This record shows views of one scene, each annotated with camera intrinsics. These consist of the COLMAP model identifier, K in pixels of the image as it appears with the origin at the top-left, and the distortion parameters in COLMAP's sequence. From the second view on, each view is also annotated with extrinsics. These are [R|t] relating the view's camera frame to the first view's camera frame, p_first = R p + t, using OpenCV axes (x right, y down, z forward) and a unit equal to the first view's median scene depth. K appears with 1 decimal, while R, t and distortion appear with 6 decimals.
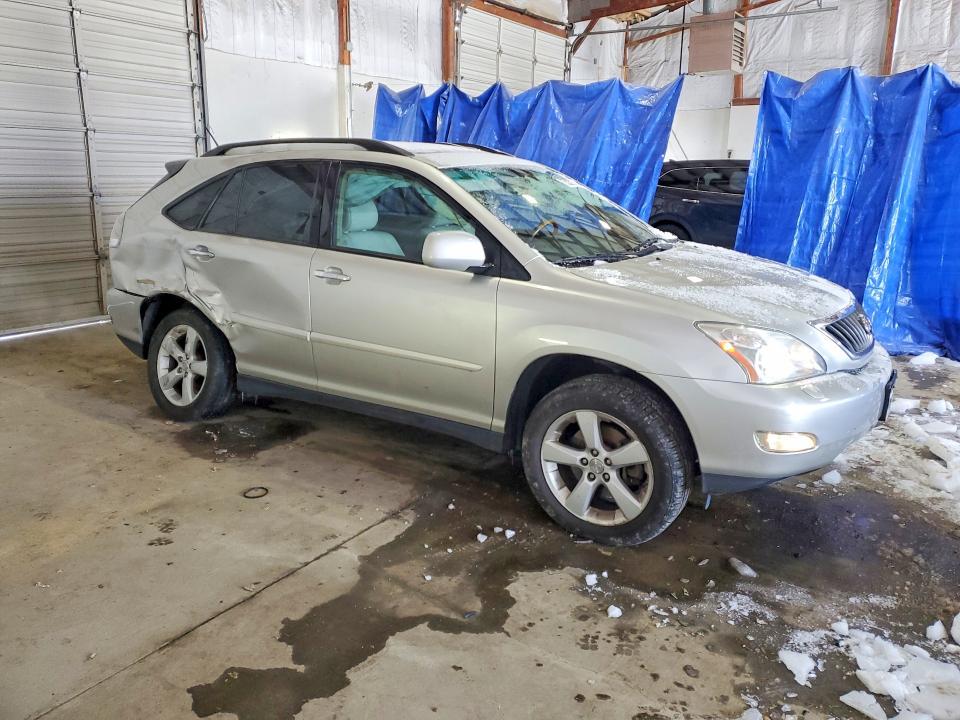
lens RADIAL K [[754.6, 0, 475.3], [0, 754.6, 357.8], [0, 0, 1]] dist [-0.008032, -0.003212]
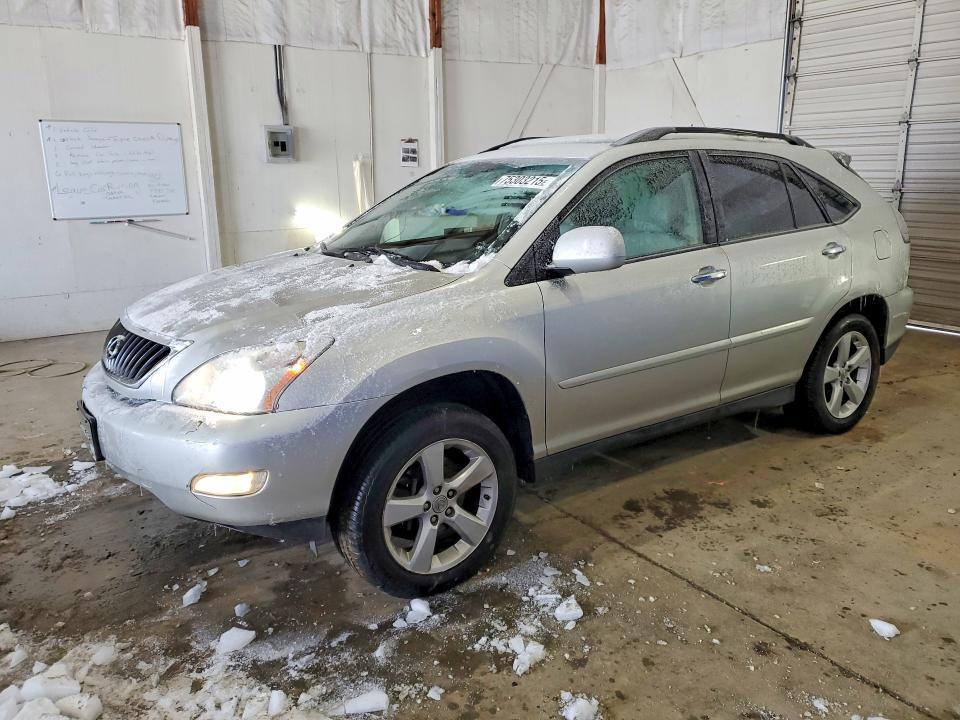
lens RADIAL K [[754.6, 0, 476.0], [0, 754.6, 362.1], [0, 0, 1]] dist [-0.008032, -0.003212]
pose [[-0.385063, 0.223744, -0.895357, 0.972423], [-0.211175, 0.923066, 0.321488, -0.334924], [0.898405, 0.312870, -0.308190, 1.408865]]
